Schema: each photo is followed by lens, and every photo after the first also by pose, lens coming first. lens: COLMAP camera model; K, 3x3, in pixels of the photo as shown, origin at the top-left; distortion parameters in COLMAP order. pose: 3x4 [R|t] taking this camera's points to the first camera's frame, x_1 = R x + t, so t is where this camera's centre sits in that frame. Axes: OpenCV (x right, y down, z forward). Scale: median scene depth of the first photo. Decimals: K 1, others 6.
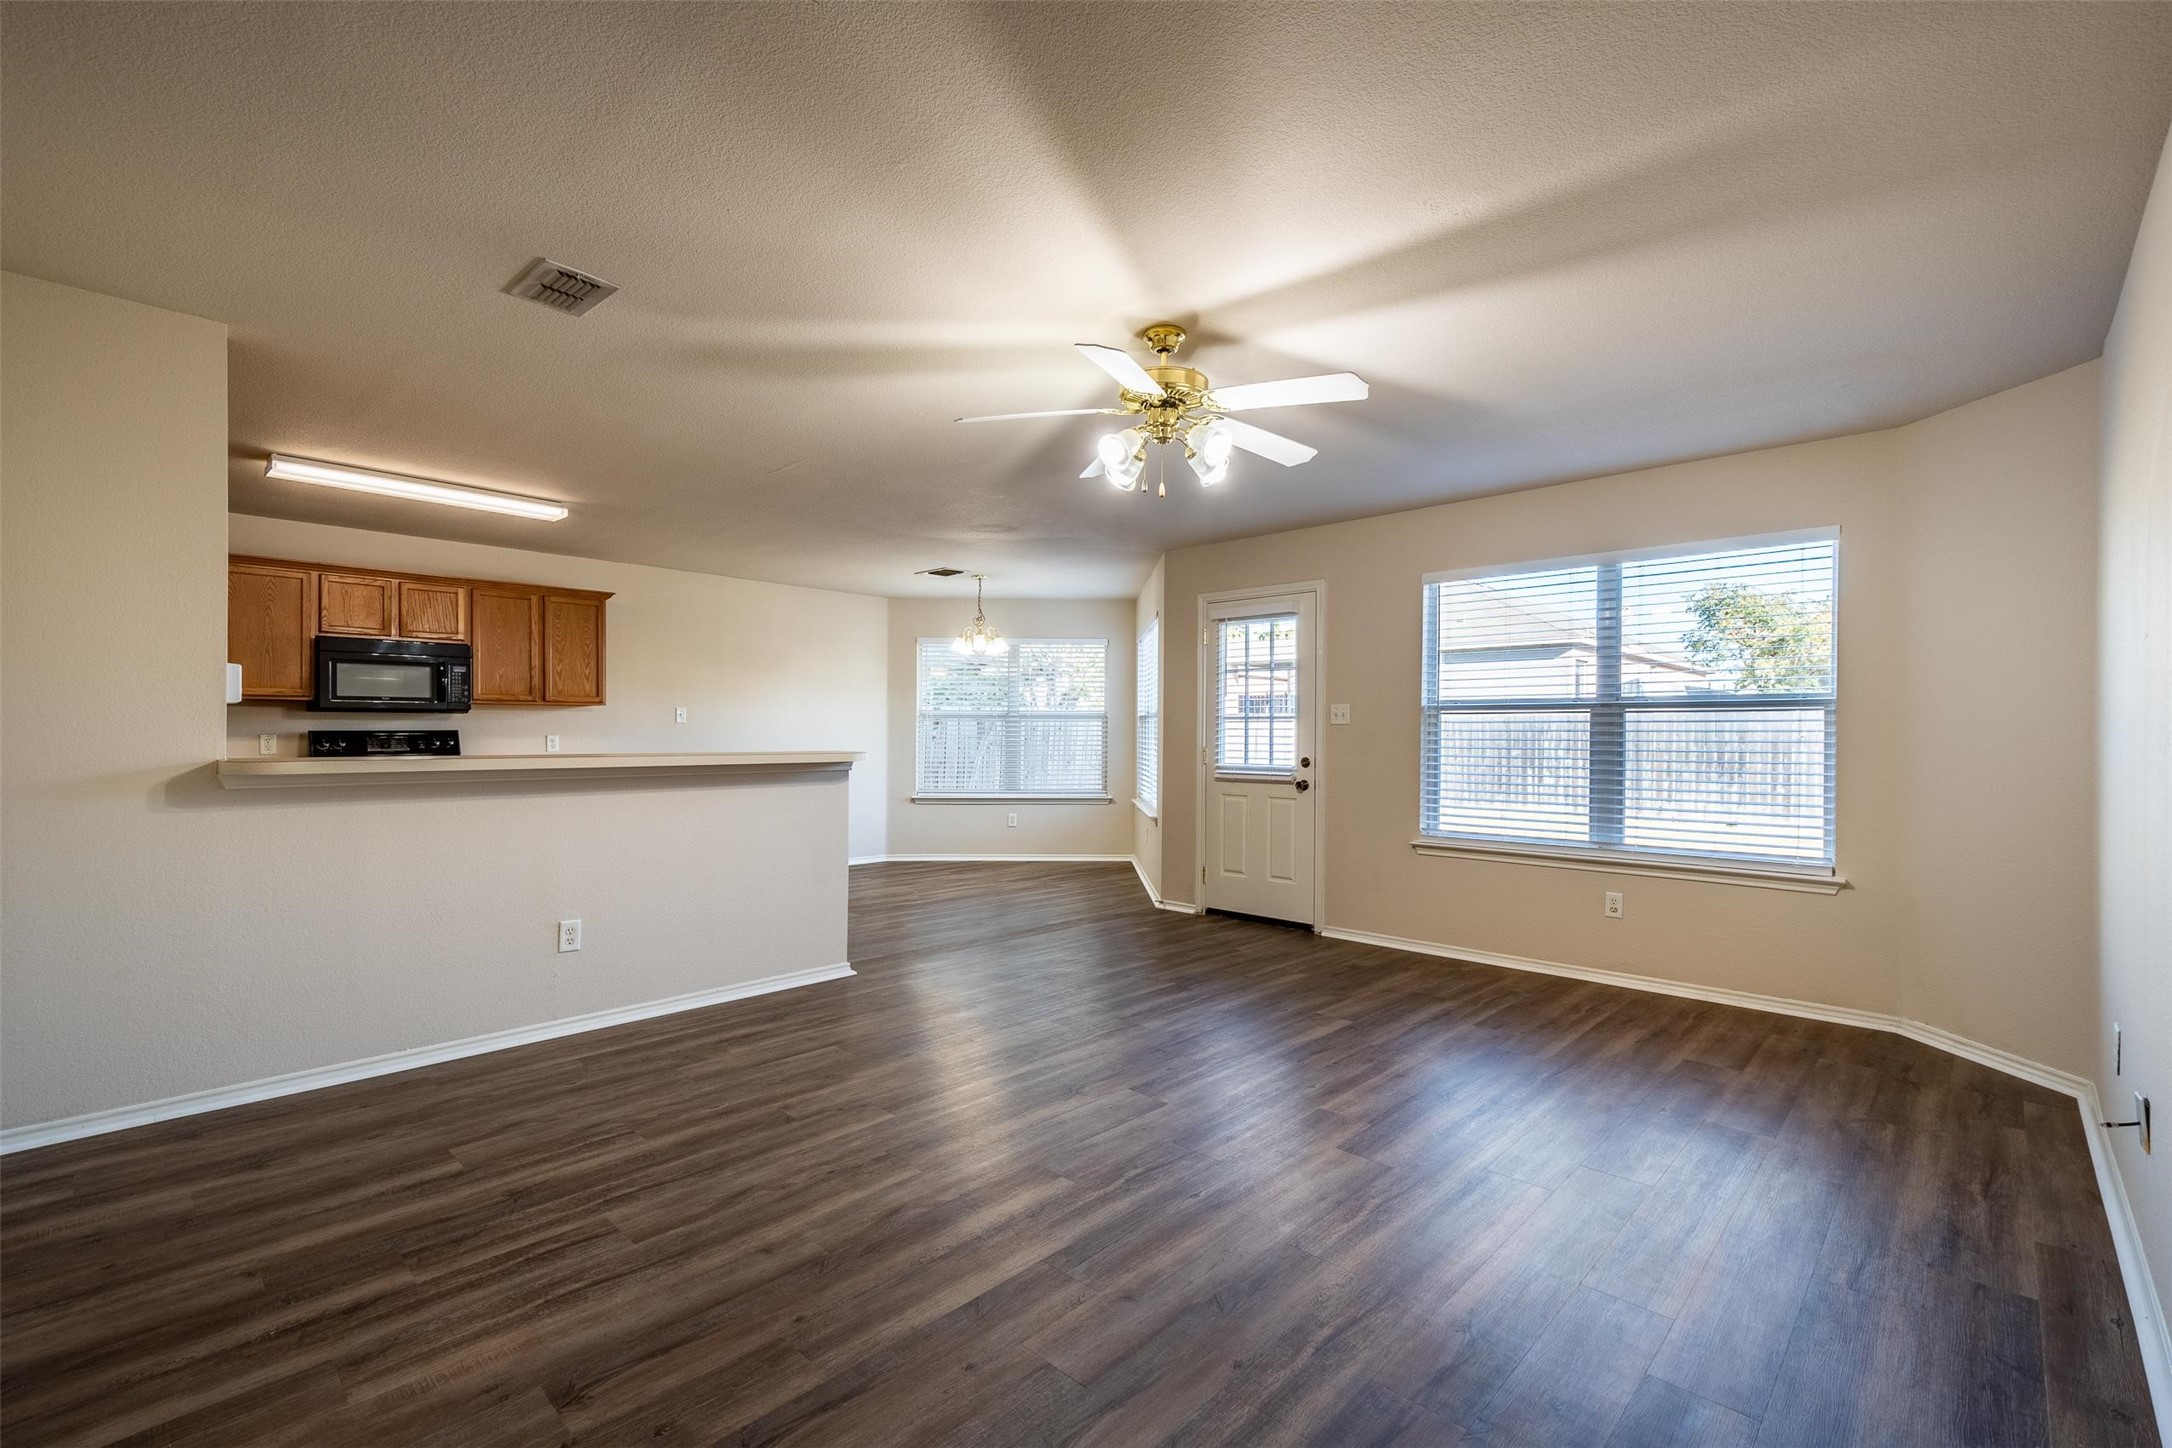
lens RADIAL K [[945.0, 0, 1086.0], [0, 945.0, 724.0], [0, 0, 1]] dist [0.010568, -0.000052]
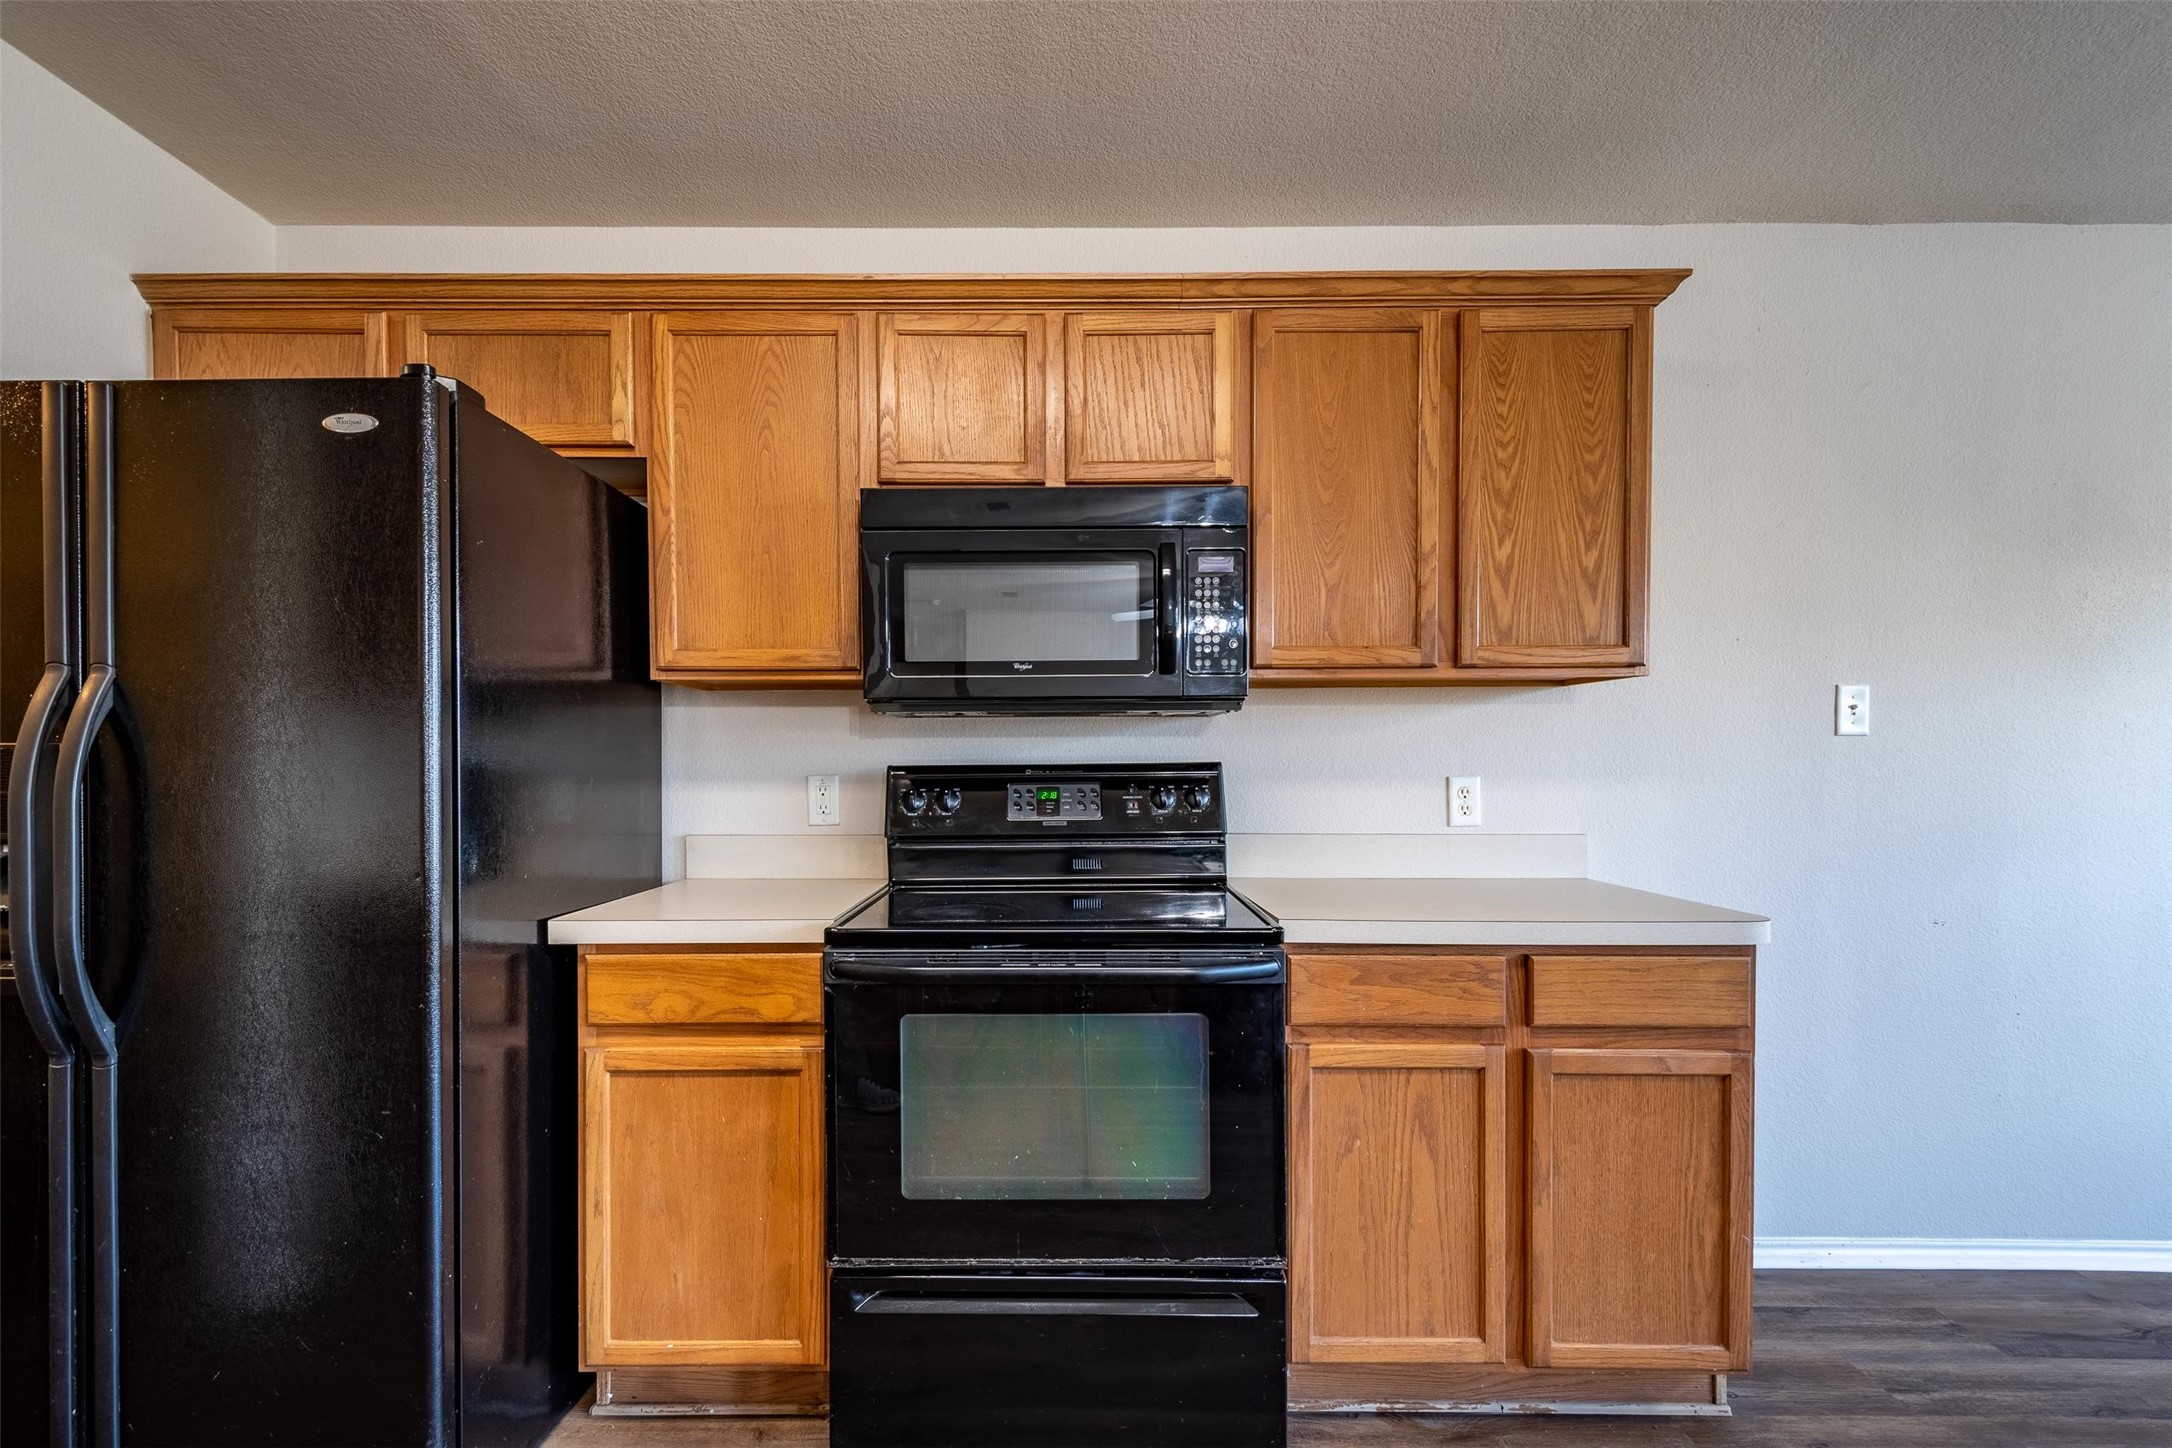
lens RADIAL K [[961.5, 0, 1053.2], [0, 961.5, 778.6], [0, 0, 1]] dist [0.000334, -0.000123]
pose [[0.690101, 0.011396, -0.723623, -0.463772], [0.009597, 0.999644, 0.024895, 0.003317], [0.723649, -0.024125, 0.689746, 0.734703]]
